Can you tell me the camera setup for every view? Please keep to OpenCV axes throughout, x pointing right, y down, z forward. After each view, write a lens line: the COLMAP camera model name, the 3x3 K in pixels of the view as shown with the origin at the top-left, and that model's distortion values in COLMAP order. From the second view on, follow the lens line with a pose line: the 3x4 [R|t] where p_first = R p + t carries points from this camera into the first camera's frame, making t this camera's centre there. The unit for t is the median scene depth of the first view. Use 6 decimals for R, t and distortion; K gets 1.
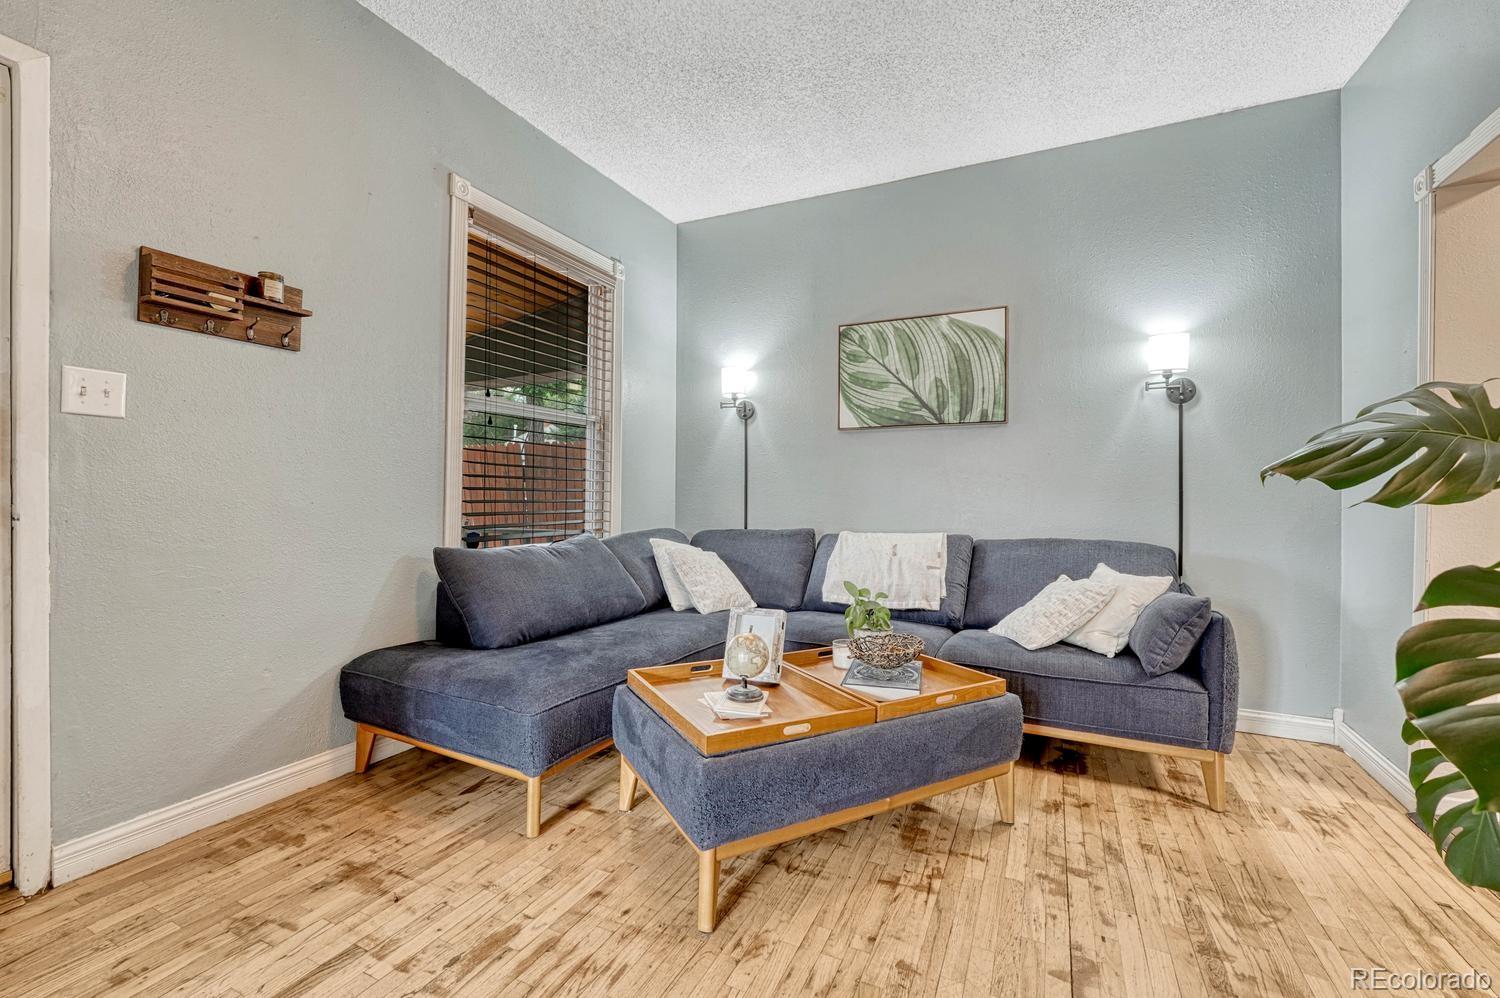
lens RADIAL K [[637.3, 0, 755.9], [0, 637.3, 483.1], [0, 0, 1]] dist [-0.008823, -0.000092]
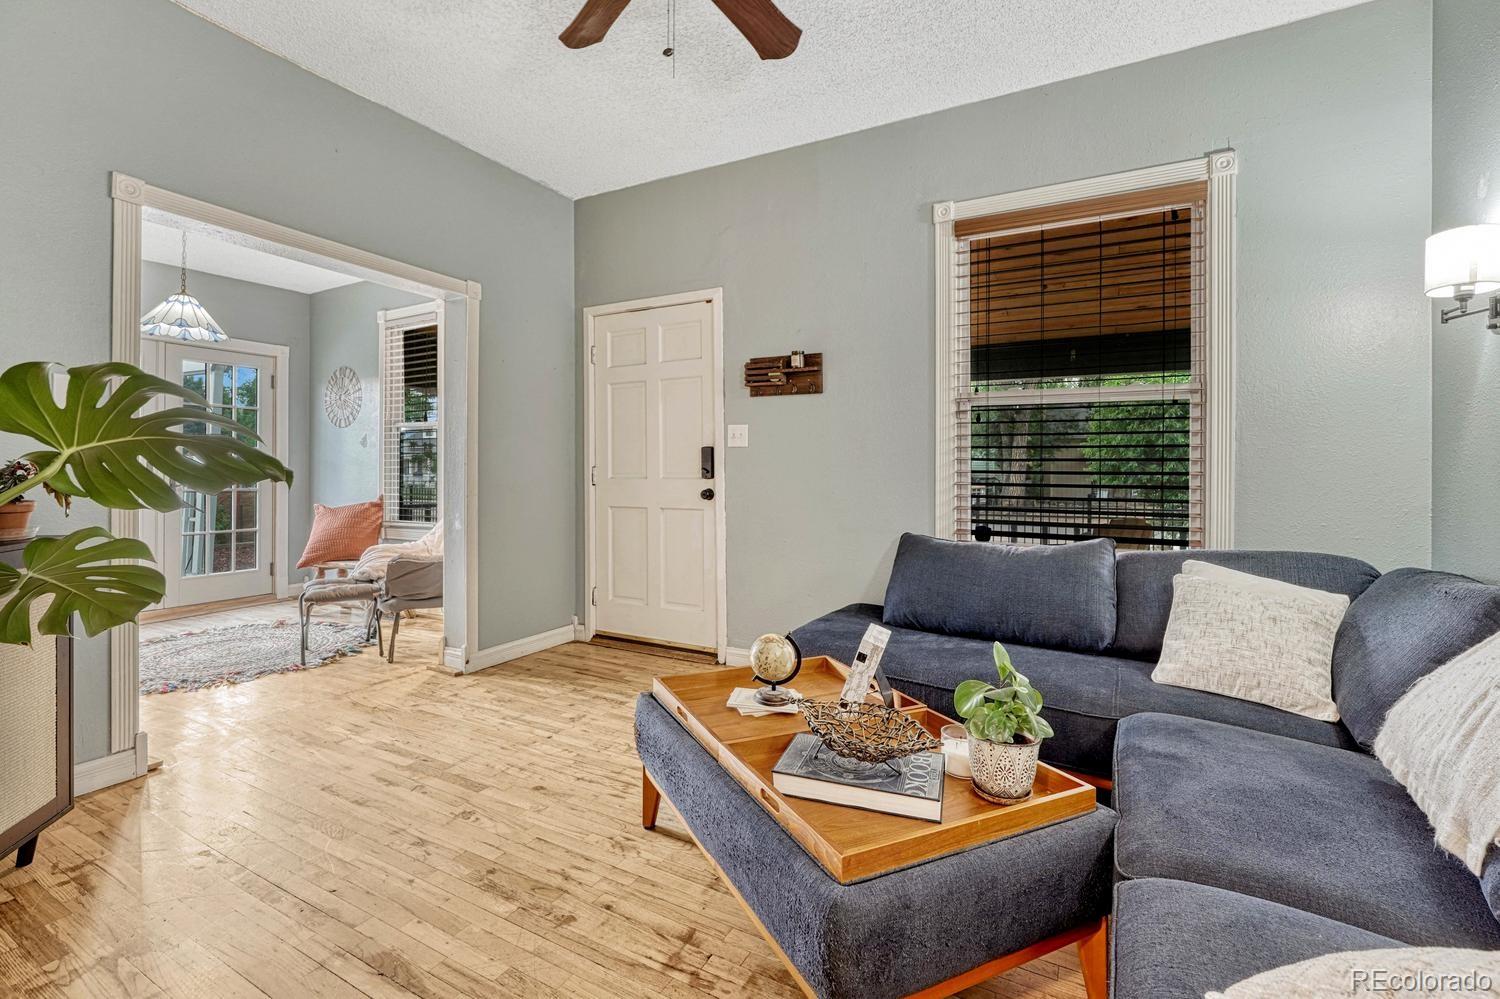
lens RADIAL K [[680.5, 0, 745.4], [0, 680.5, 474.7], [0, 0, 1]] dist [-0.014327, 0.000104]
pose [[-0.074032, -0.000971, -0.997255, 0.707351], [0.006822, 0.999976, -0.001480, -0.007741], [0.997233, -0.006913, -0.074023, 0.711550]]
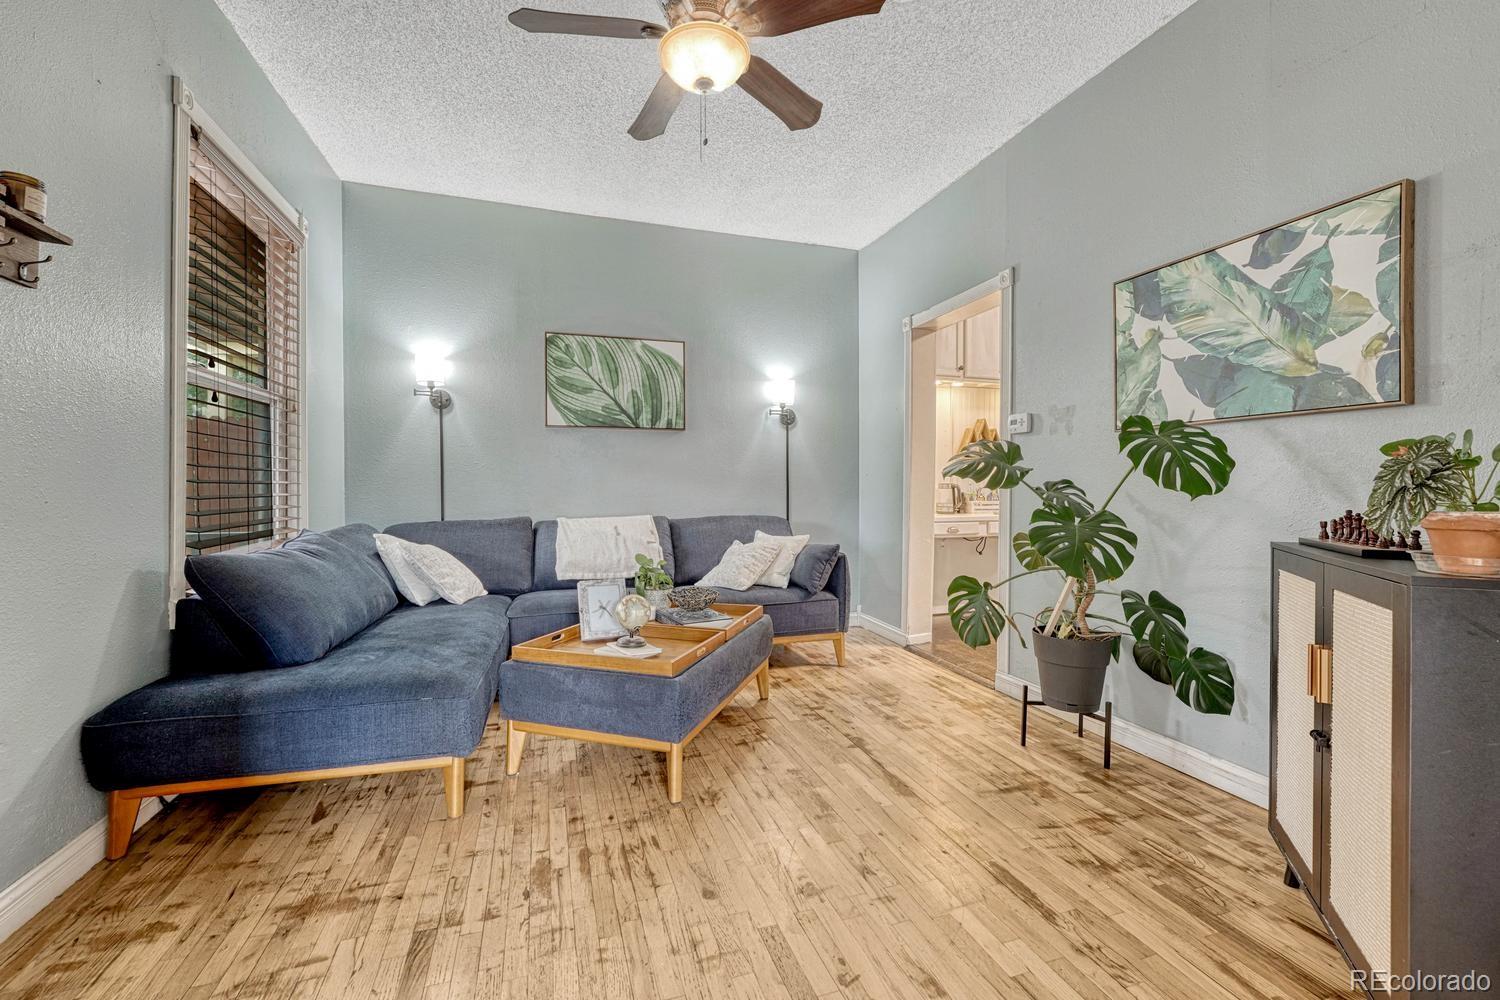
lens RADIAL K [[621.5, 0, 770.7], [0, 621.5, 476.9], [0, 0, 1]] dist [-0.007780, 0.000241]
pose [[0.708416, 0.003434, 0.705786, -0.482589], [-0.008790, 0.999954, 0.003958, -0.005602], [-0.705740, -0.009008, 0.708414, -0.051993]]
